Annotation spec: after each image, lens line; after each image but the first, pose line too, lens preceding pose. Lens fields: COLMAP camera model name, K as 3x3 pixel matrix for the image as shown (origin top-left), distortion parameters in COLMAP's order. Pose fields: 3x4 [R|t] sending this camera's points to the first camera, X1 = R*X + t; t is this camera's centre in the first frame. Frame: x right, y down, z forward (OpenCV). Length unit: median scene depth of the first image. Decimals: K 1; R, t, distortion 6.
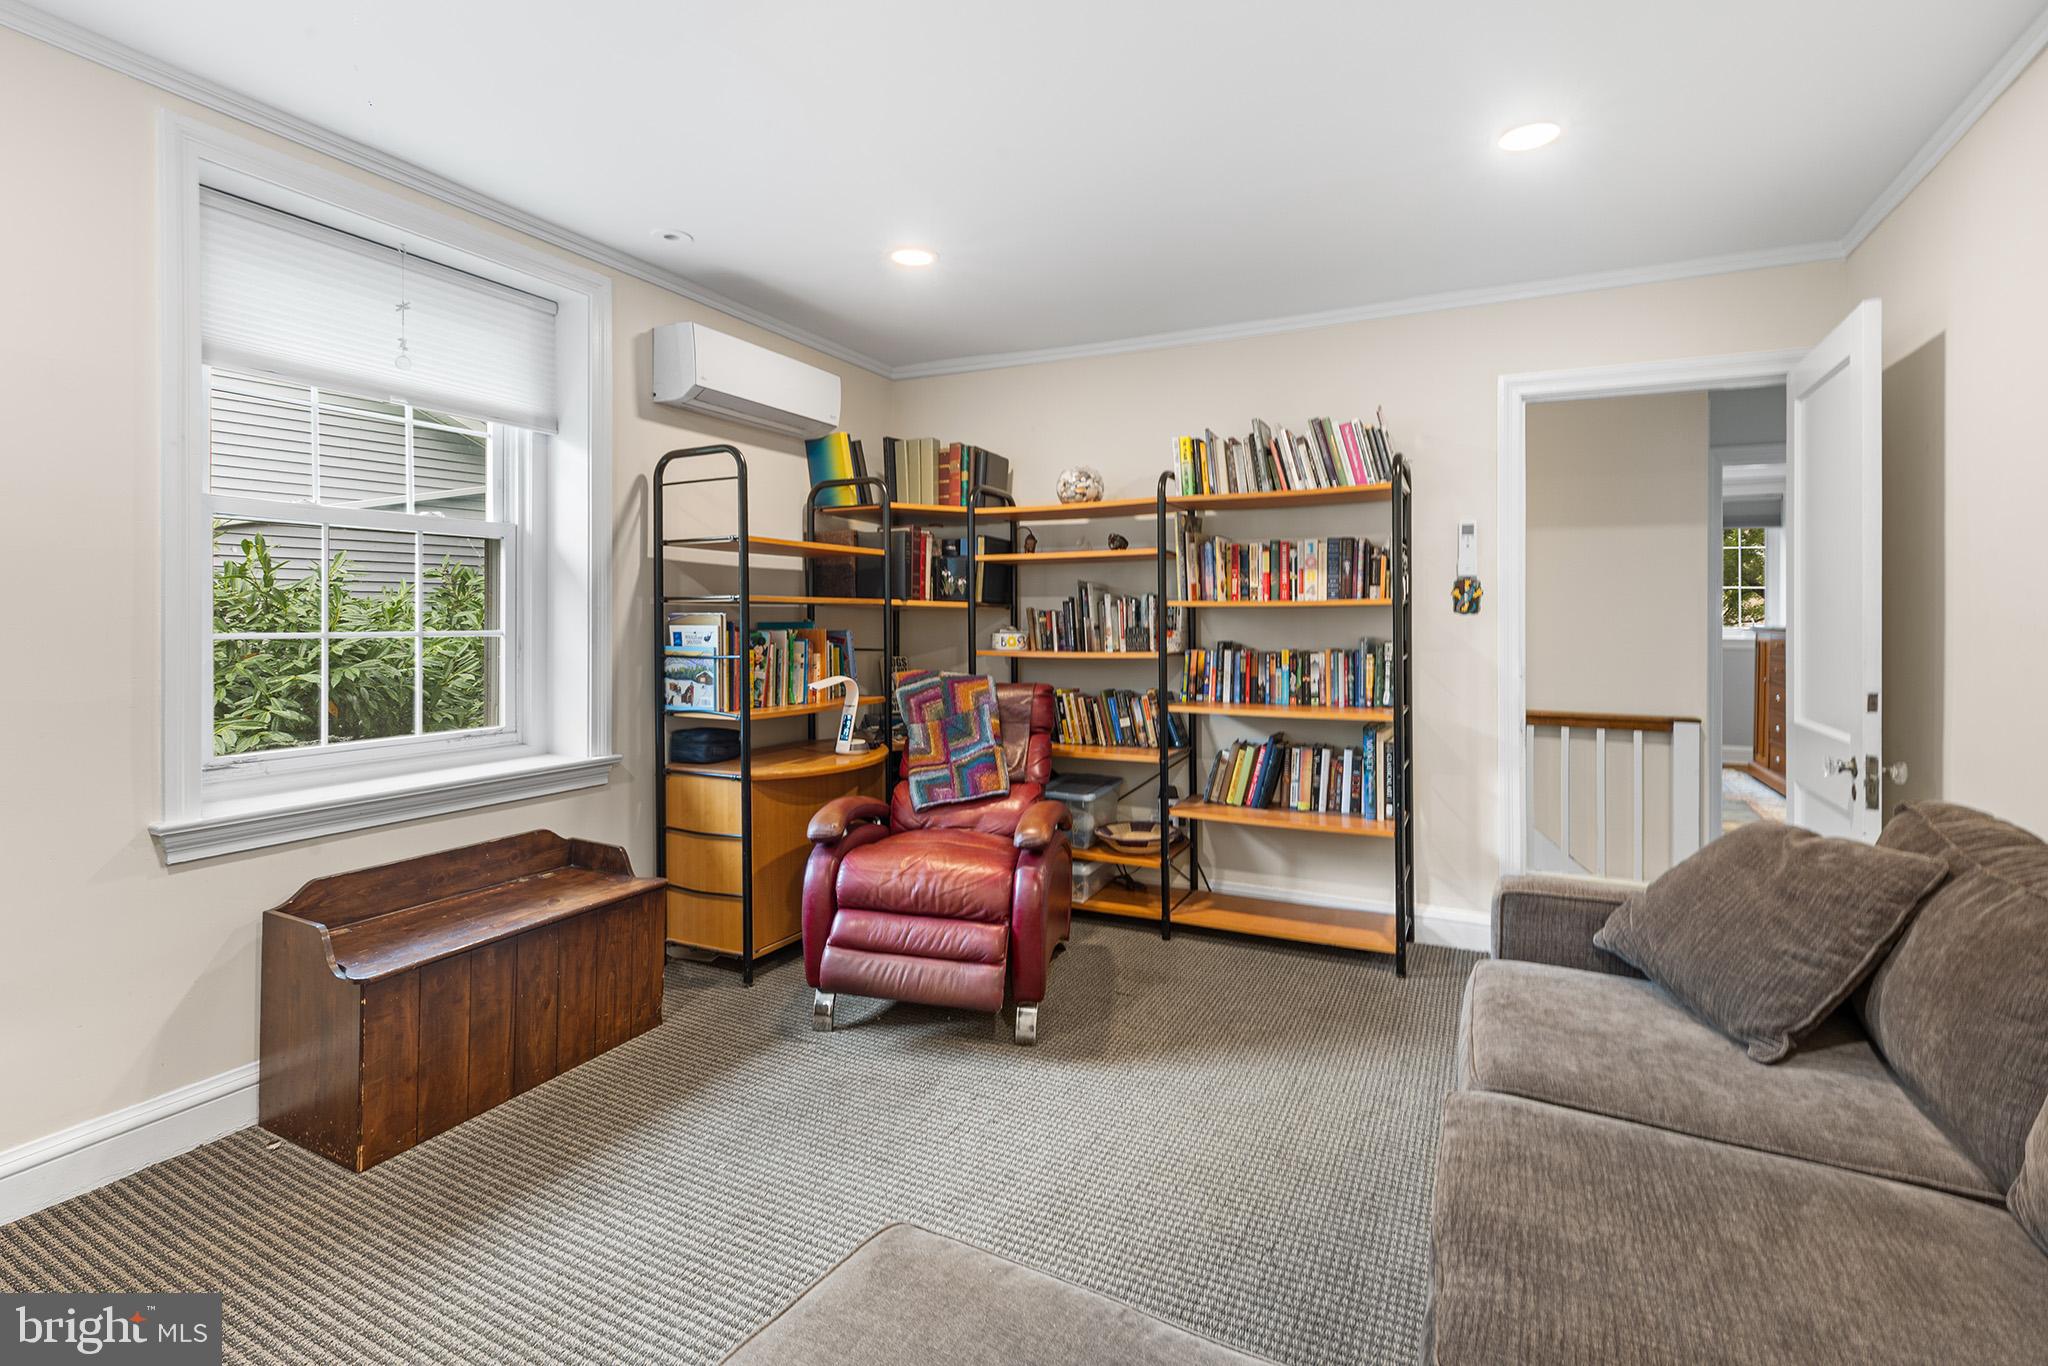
lens RADIAL K [[934.9, 0, 1026.9], [0, 934.9, 617.1], [0, 0, 1]] dist [0.001062, 0.000135]
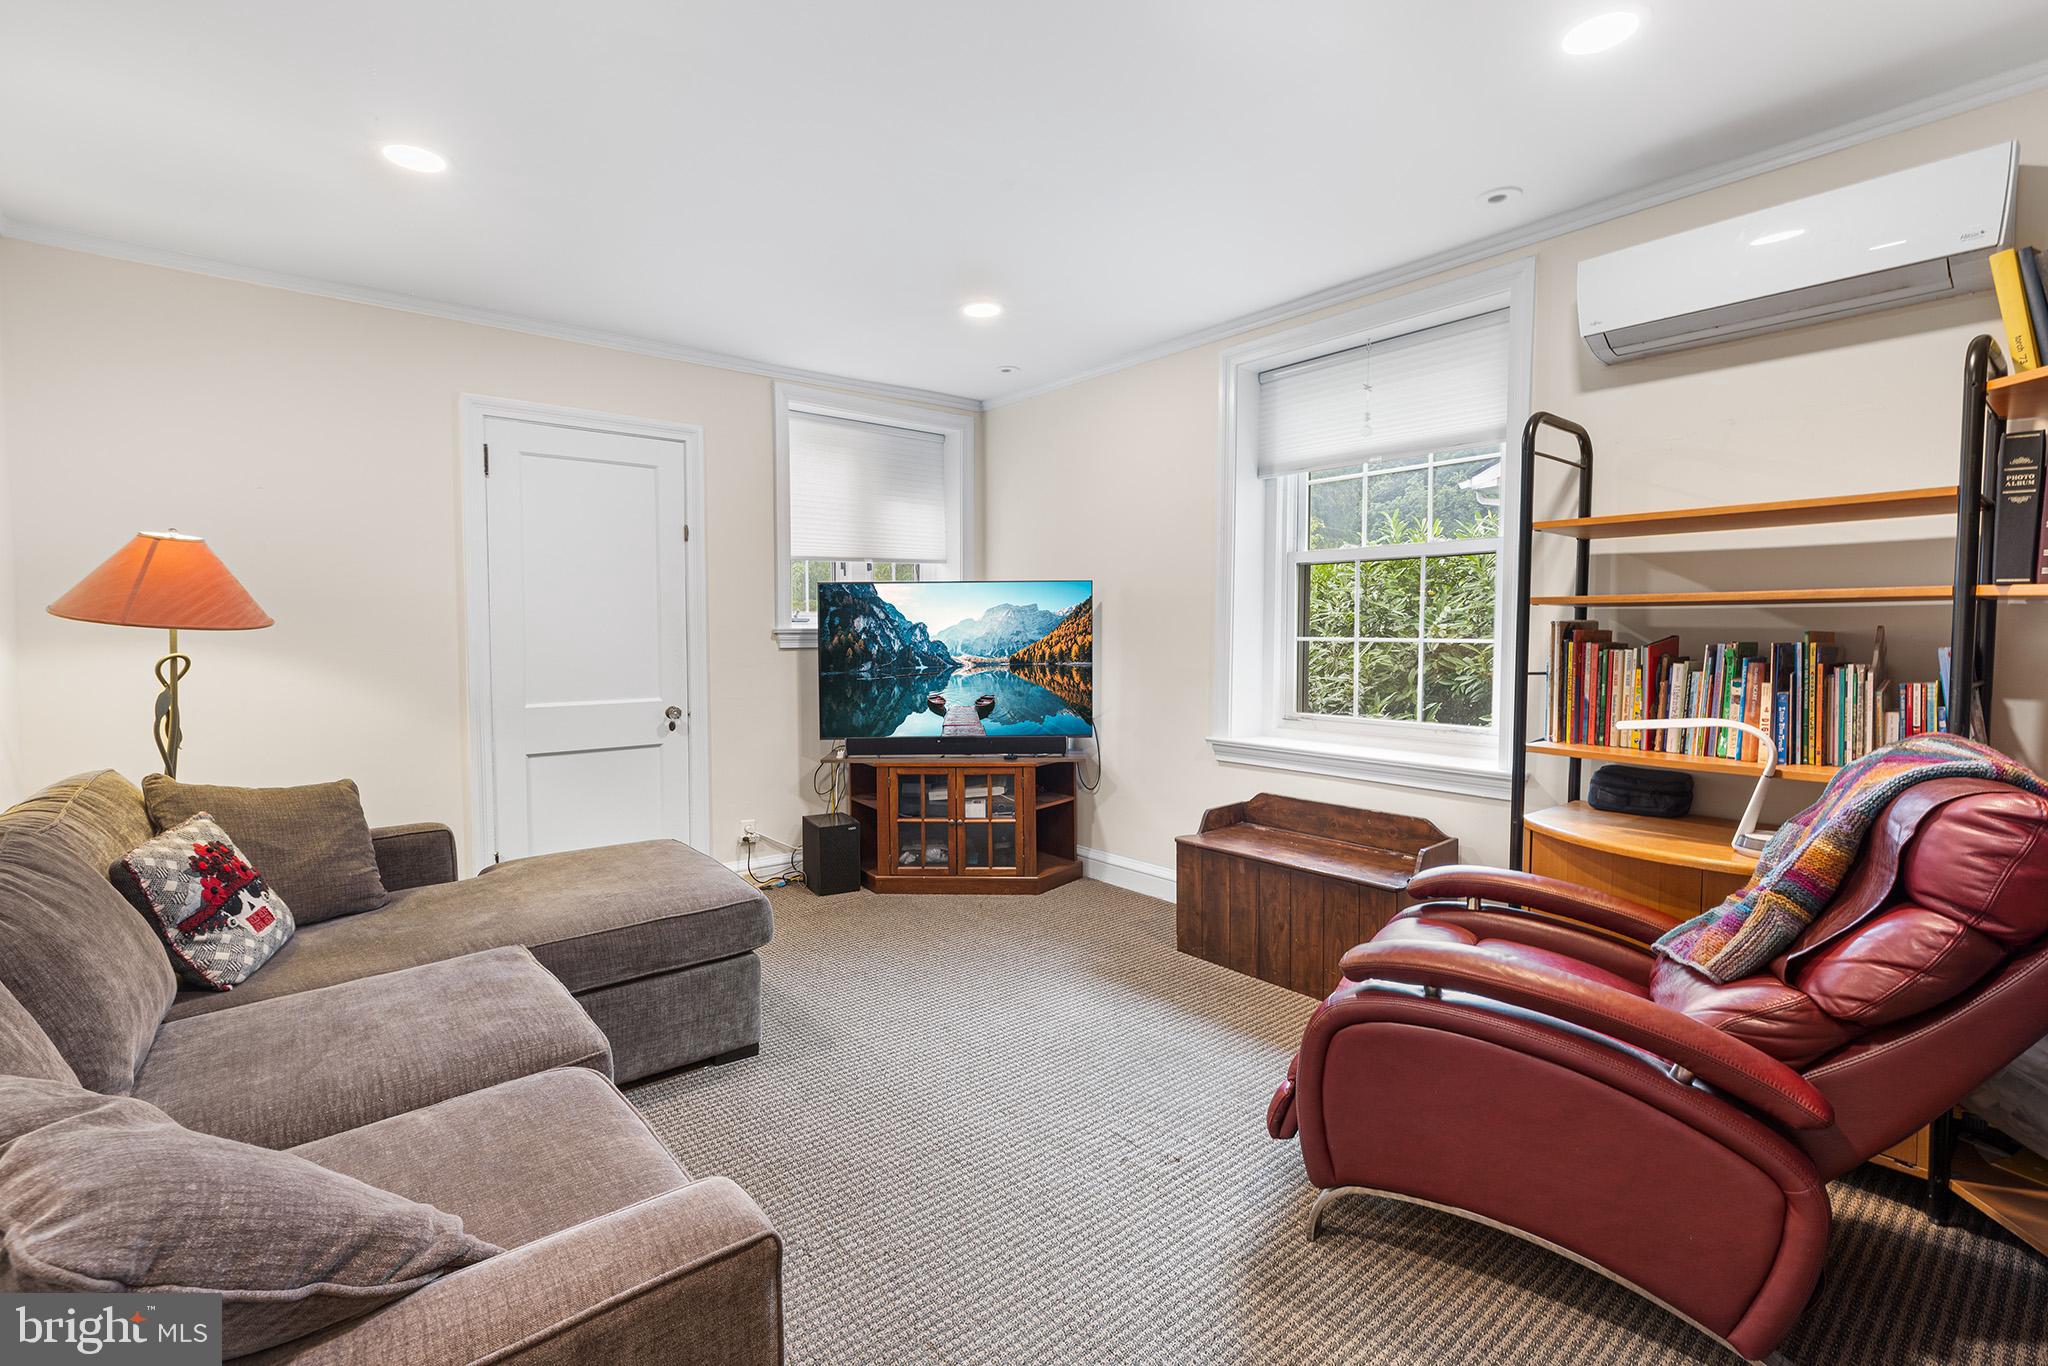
lens RADIAL K [[940.4, 0, 1024.0], [0, 940.4, 683.0], [0, 0, 1]] dist [-0.003201, -0.001194]
pose [[-0.404984, 0.049611, -0.912977, 0.778032], [0.000150, 0.998530, 0.054193, 0.008129], [0.914324, 0.021811, -0.404397, 1.169499]]
